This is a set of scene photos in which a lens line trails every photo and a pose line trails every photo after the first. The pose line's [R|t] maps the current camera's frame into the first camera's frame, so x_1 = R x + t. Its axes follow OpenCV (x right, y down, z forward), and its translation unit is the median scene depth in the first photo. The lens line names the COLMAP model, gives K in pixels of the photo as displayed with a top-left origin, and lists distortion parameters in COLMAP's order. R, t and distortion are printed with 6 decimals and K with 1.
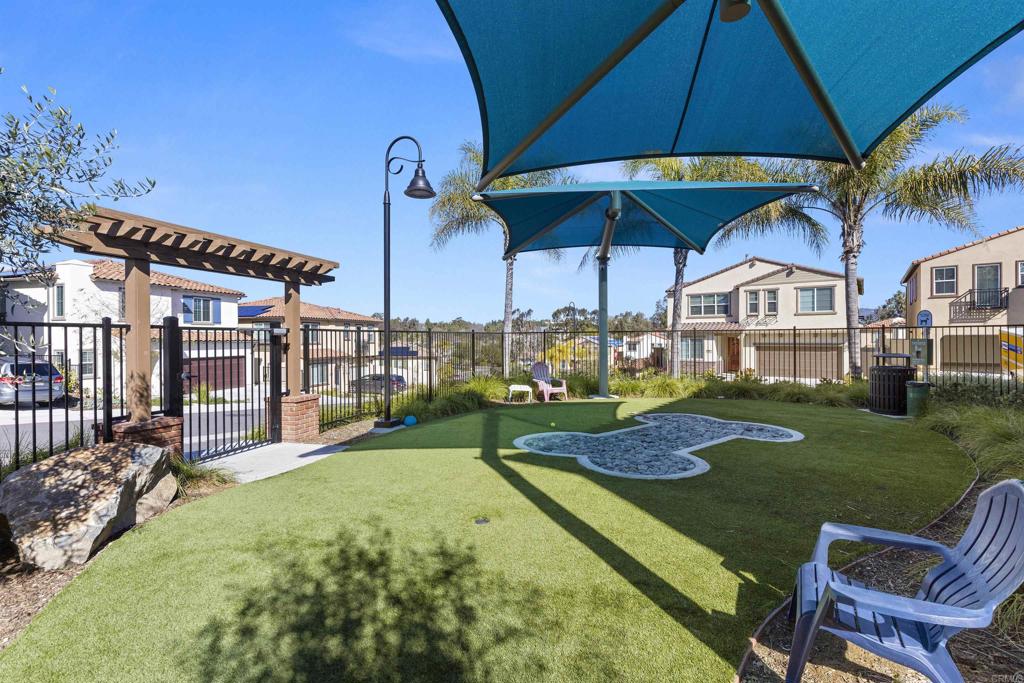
lens RADIAL K [[467.4, 0, 512.6], [0, 467.4, 344.4], [0, 0, 1]] dist [0.002715, -0.000868]
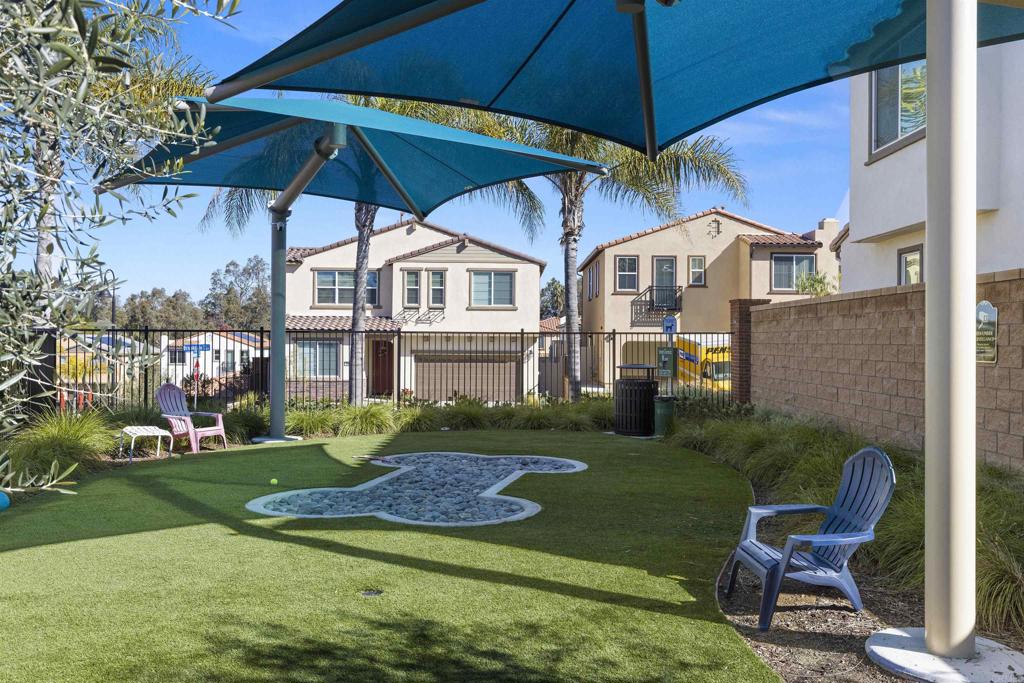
lens RADIAL K [[850.3, 0, 534.1], [0, 850.3, 349.8], [0, 0, 1]] dist [-0.012910, 0.028569]
pose [[0.779982, 0.003745, 0.625790, -0.246606], [-0.002256, 0.999992, -0.003172, -0.001187], [-0.625797, 0.001062, 0.779985, -0.073512]]
